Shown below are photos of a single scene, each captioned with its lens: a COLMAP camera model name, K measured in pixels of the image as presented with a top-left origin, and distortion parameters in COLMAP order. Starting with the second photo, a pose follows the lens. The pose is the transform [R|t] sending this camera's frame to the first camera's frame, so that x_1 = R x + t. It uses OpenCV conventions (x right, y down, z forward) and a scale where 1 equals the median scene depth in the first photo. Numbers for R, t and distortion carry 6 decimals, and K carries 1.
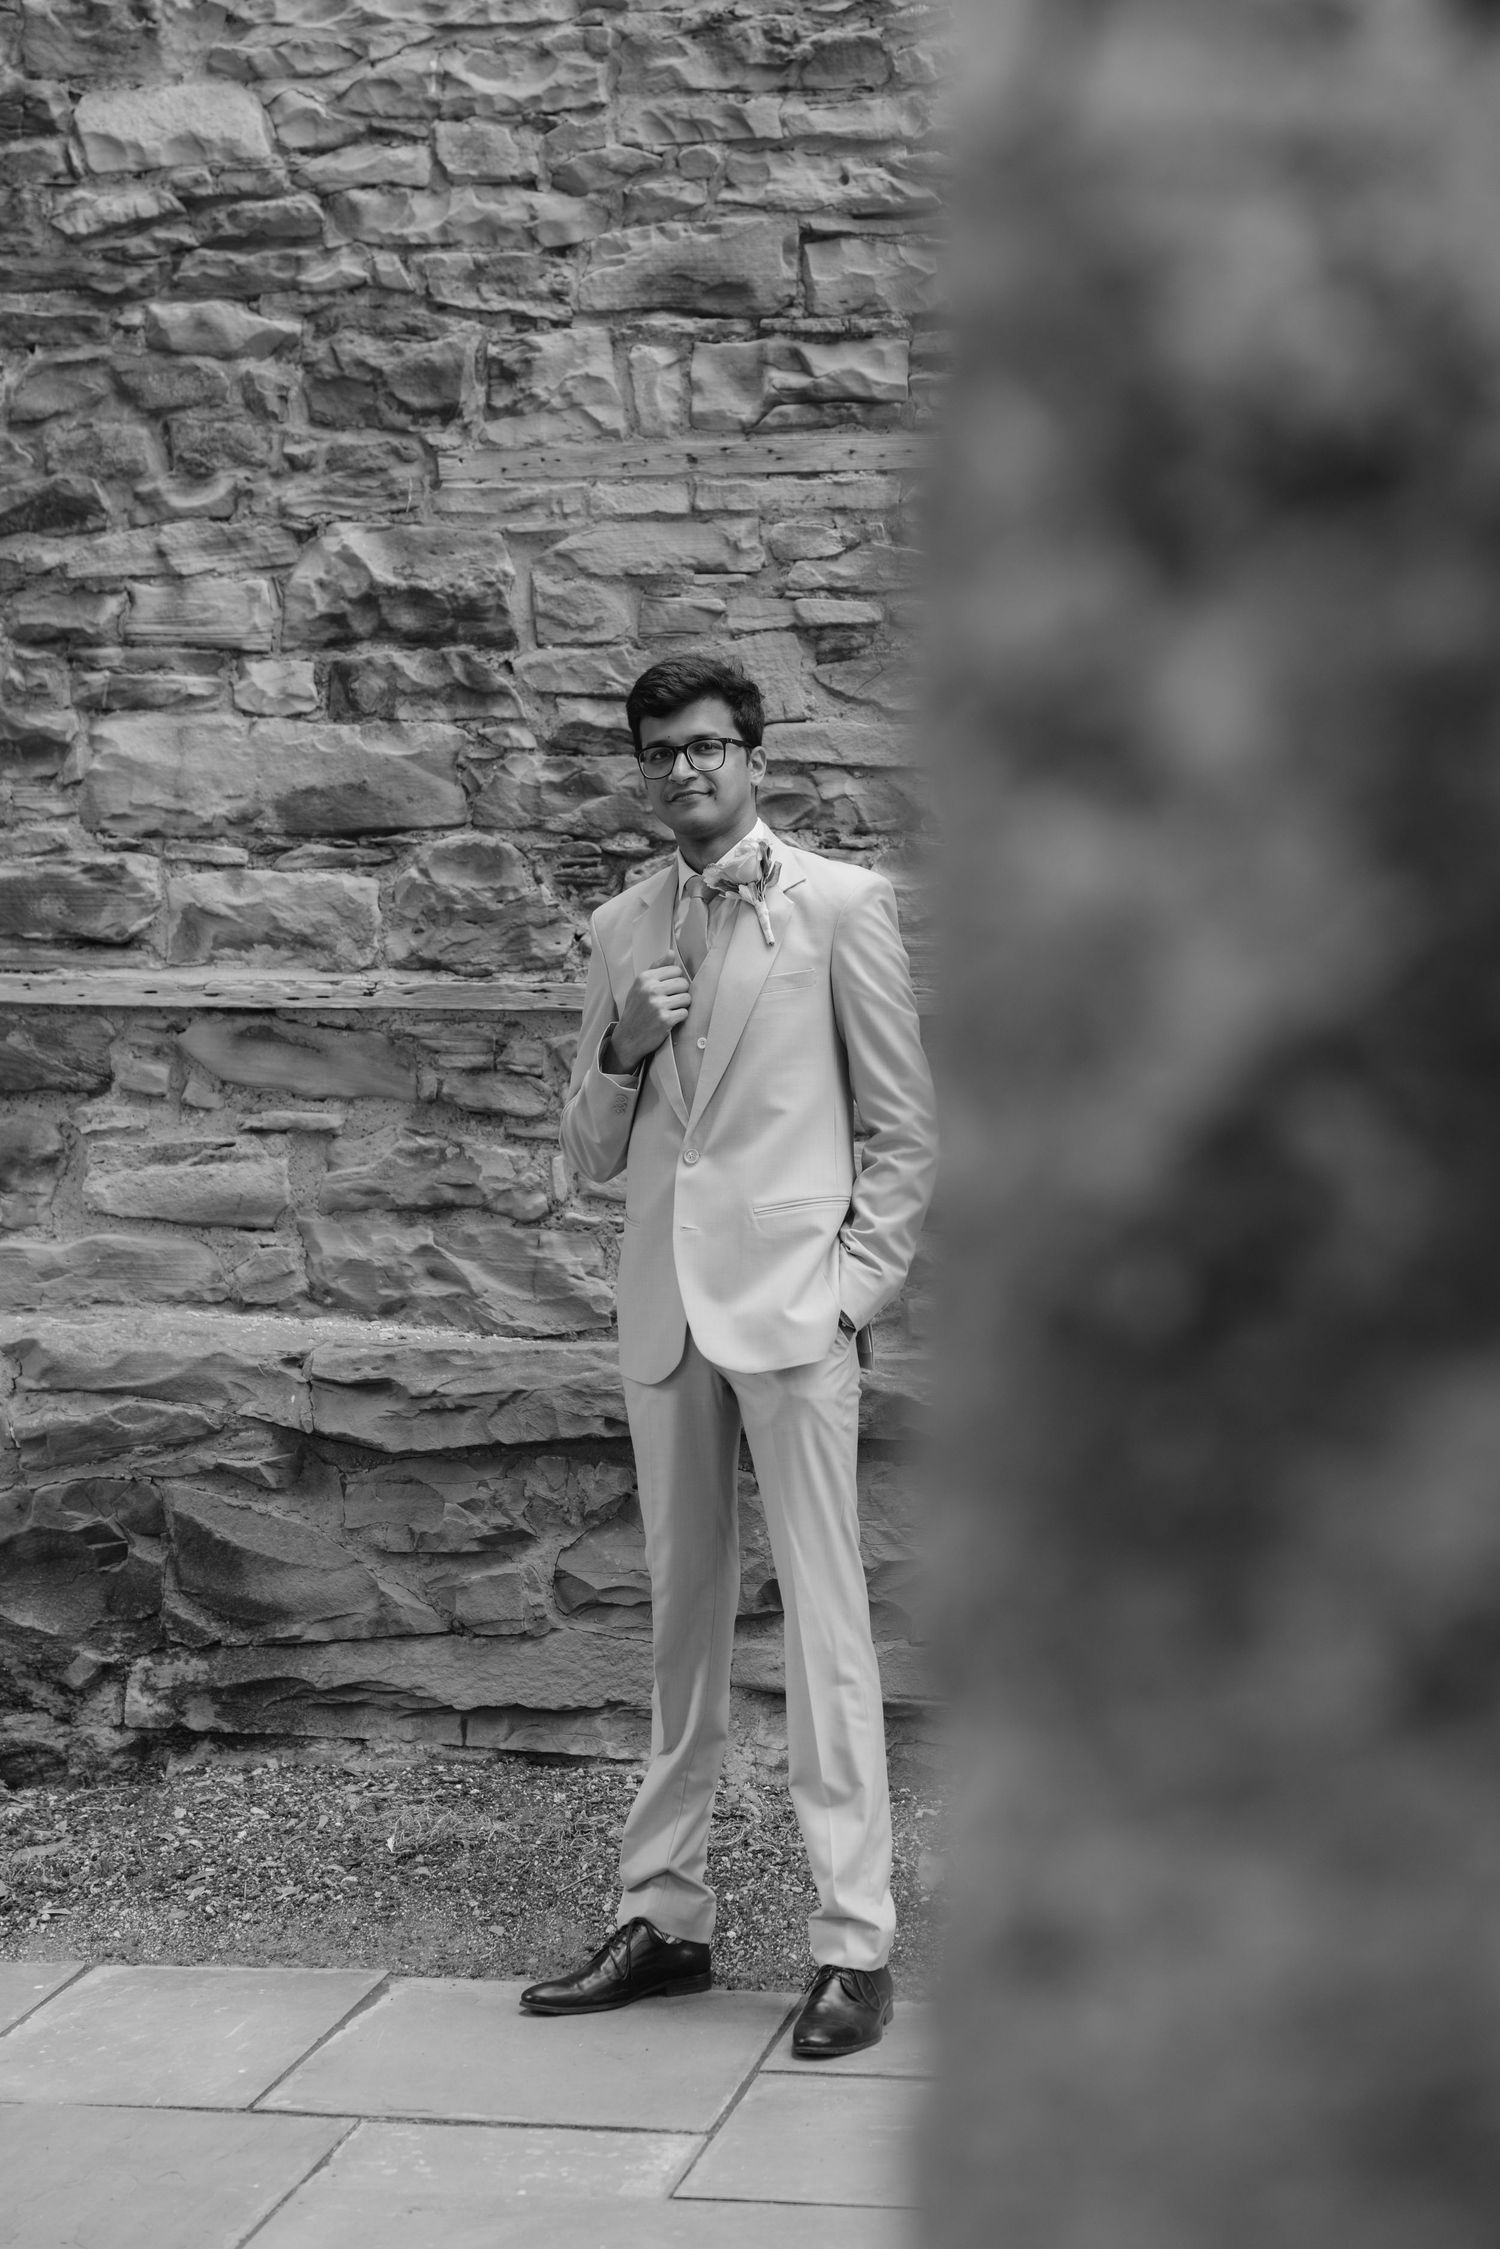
lens RADIAL K [[4410.0, 0, 744.2], [0, 4410.0, 1129.7], [0, 0, 1]] dist [0.010157, 0.009994]
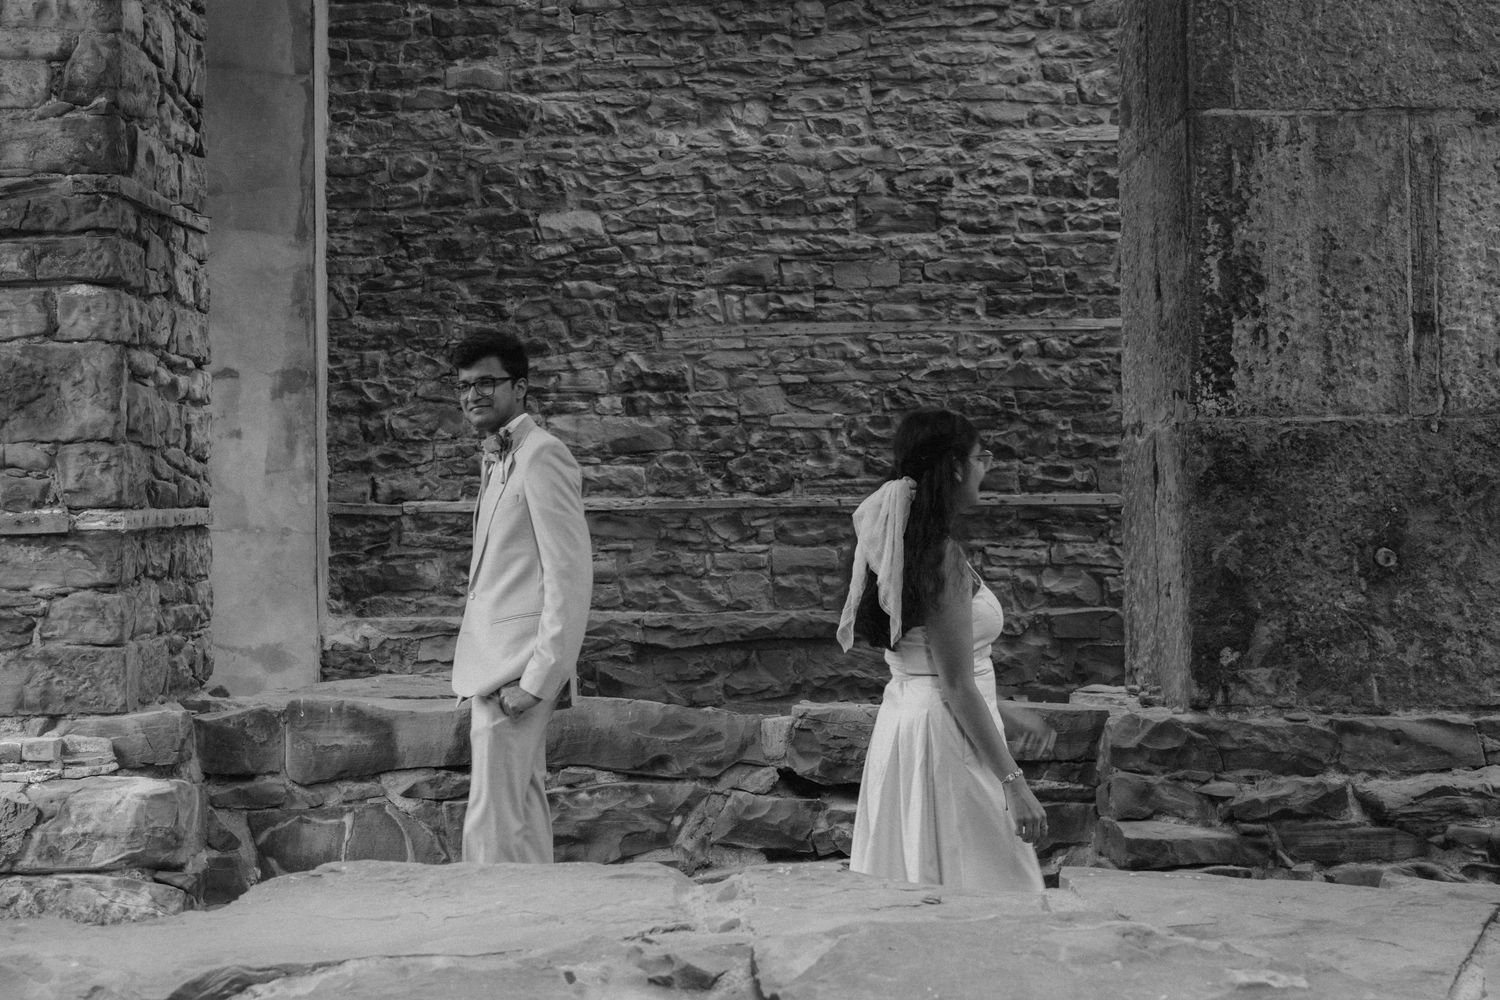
lens RADIAL K [[2997.4, 0, 749.9], [0, 2997.4, 436.2], [0, 0, 1]] dist [0.014659, -0.019274]
pose [[0.982778, -0.021219, 0.183568, -0.396303], [0.033295, 0.997461, -0.062956, 0.055914], [-0.181766, 0.067984, 0.980989, -1.070454]]
